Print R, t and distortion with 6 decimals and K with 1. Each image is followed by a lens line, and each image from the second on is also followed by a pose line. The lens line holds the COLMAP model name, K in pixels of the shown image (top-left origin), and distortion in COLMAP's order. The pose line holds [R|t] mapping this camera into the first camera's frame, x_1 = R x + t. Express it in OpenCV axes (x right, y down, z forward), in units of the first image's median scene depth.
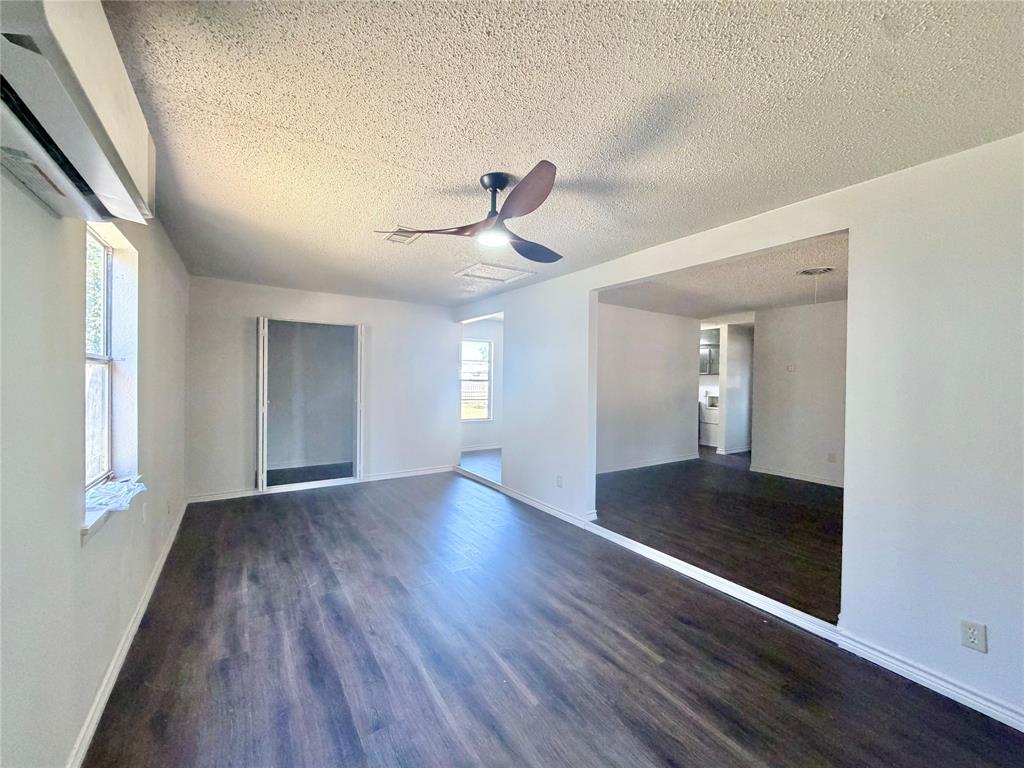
lens RADIAL K [[411.8, 0, 502.6], [0, 411.8, 382.1], [0, 0, 1]] dist [0.016708, -0.001301]
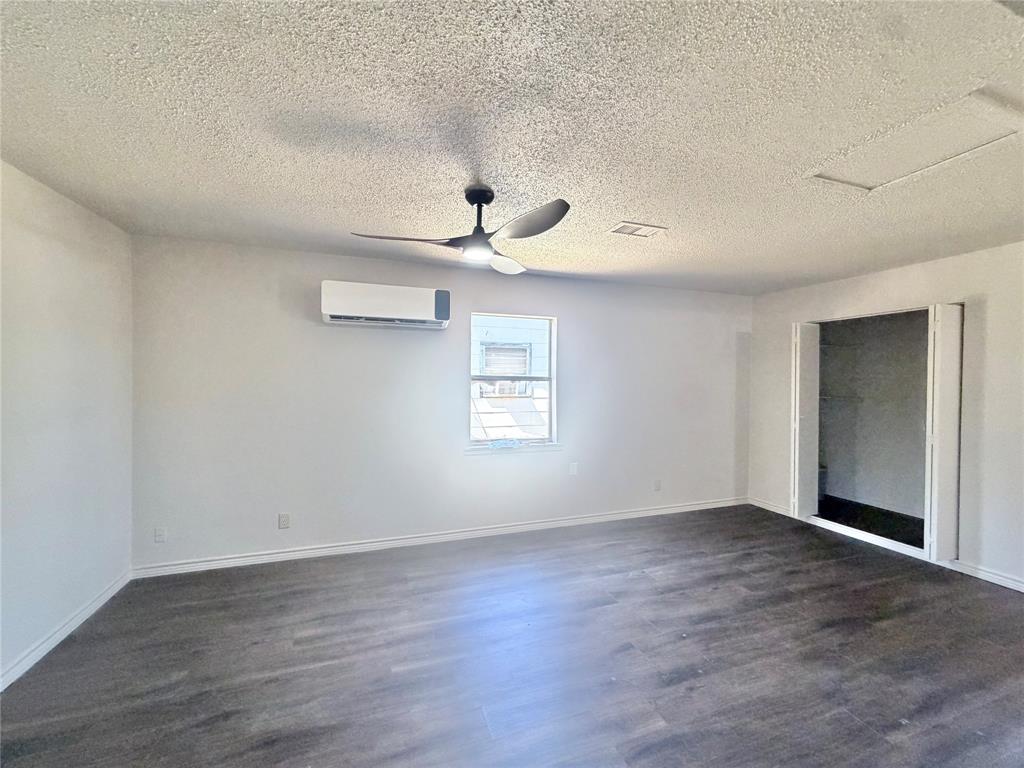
lens RADIAL K [[411.8, 0, 510.4], [0, 411.8, 384.4], [0, 0, 1]] dist [0.016708, -0.001301]
pose [[-0.214473, -0.001468, -0.976729, 0.567487], [-0.017671, 0.999841, 0.002378, -0.017032], [0.976570, 0.017770, -0.214465, 0.769020]]
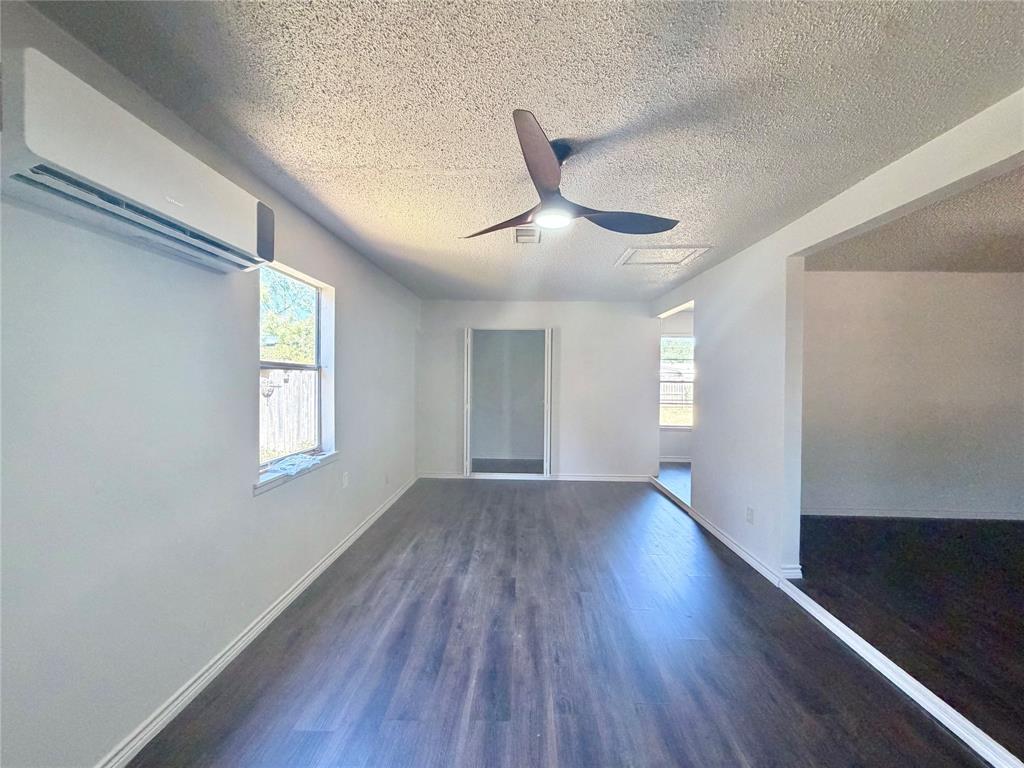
lens RADIAL K [[411.8, 0, 507.2], [0, 411.8, 381.2], [0, 0, 1]] dist [0.016708, -0.001301]
pose [[0.823027, -0.000561, -0.568002, 0.232680], [-0.002174, 0.999989, -0.004137, -0.000950], [0.567998, 0.004639, 0.823017, 0.135489]]
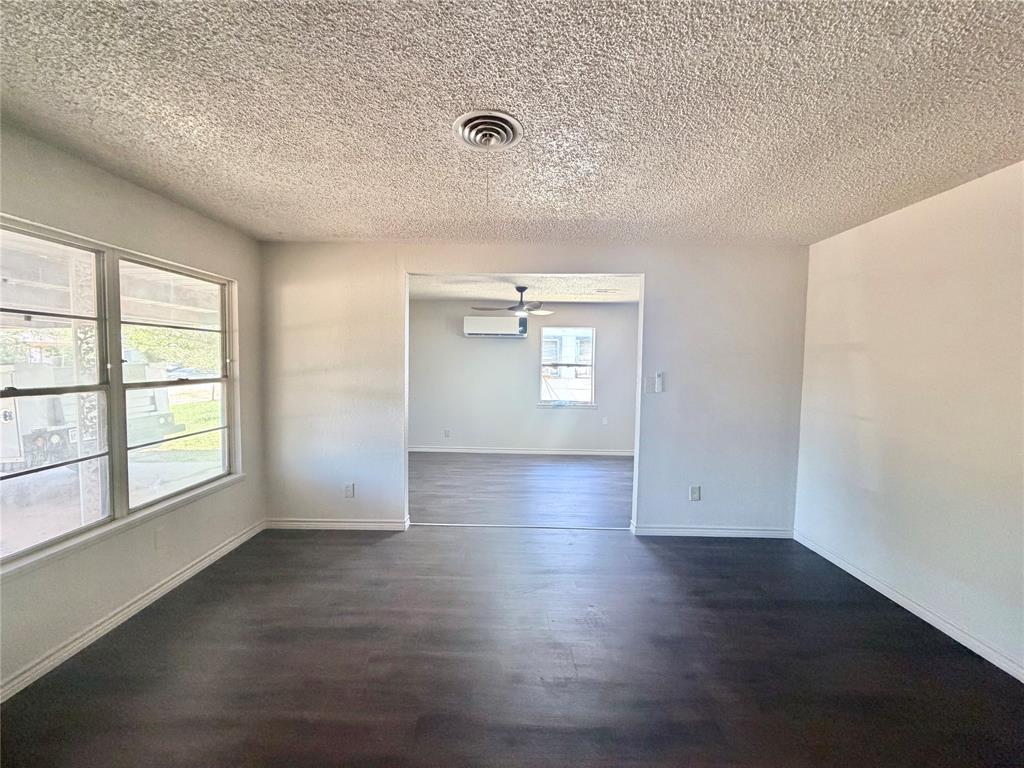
lens RADIAL K [[411.8, 0, 509.3], [0, 411.8, 383.6], [0, 0, 1]] dist [0.016708, -0.001301]
pose [[-0.541135, 0.025615, -0.840546, 1.214842], [-0.033174, 0.998108, 0.051774, -0.034793], [0.840281, 0.055901, -0.539261, 1.339702]]
